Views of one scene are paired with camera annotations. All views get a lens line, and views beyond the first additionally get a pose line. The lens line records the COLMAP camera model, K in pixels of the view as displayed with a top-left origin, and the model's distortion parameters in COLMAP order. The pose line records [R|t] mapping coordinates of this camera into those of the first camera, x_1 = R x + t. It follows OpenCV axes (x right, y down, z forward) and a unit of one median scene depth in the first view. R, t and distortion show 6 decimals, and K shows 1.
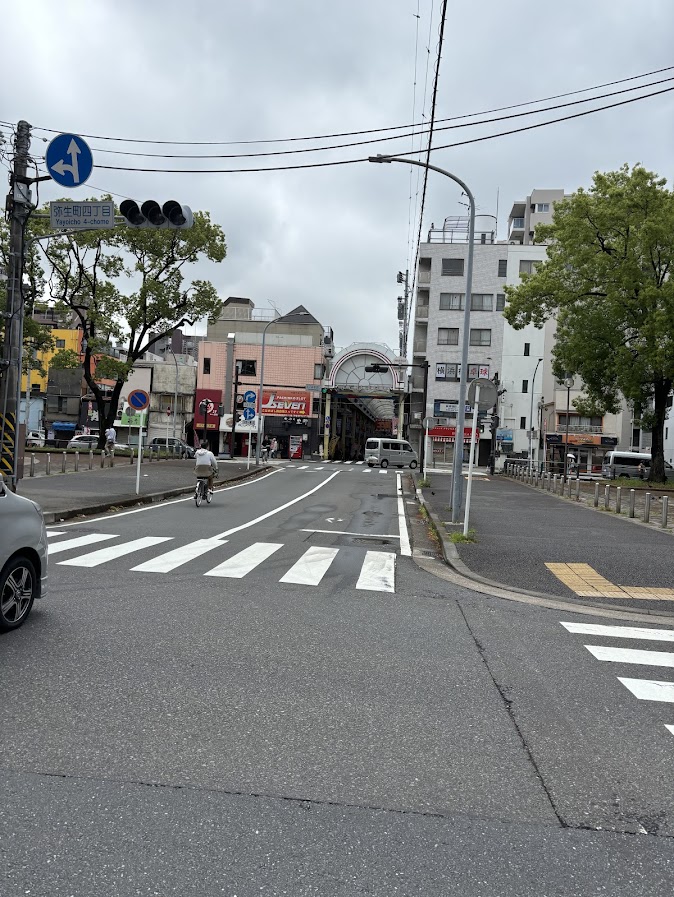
lens RADIAL K [[684.1, 0, 333.9], [0, 684.1, 449.7], [0, 0, 1]] dist [0.057901, -0.006158]
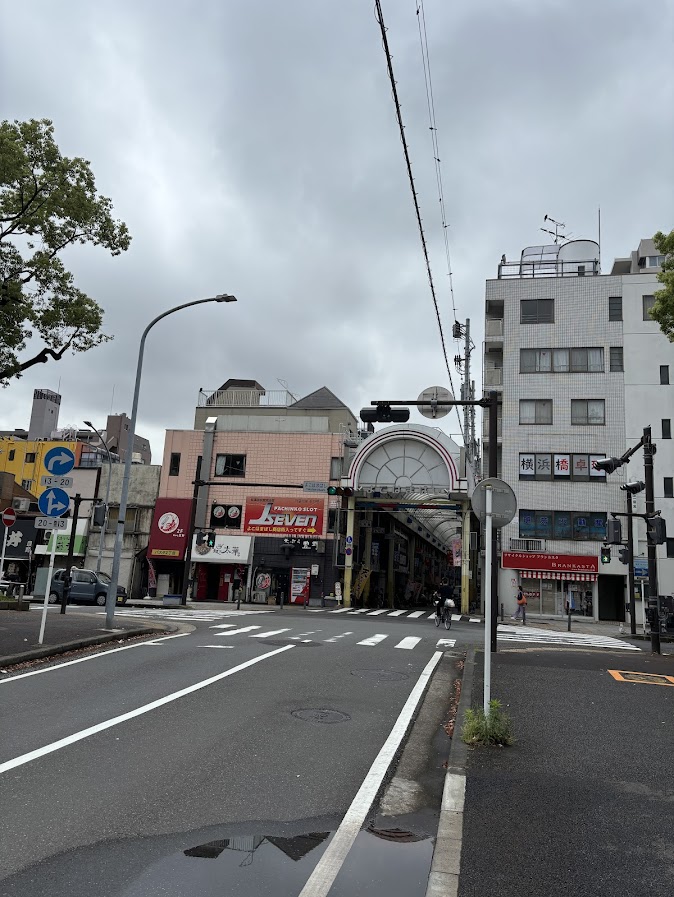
lens RADIAL K [[684.1, 0, 341.9], [0, 684.1, 445.4], [0, 0, 1]] dist [0.057901, -0.006158]
pose [[0.993840, -0.020453, -0.108919, 0.054640], [-0.002417, 0.978587, -0.205819, -0.000346], [0.110797, 0.204814, 0.972510, 0.355120]]
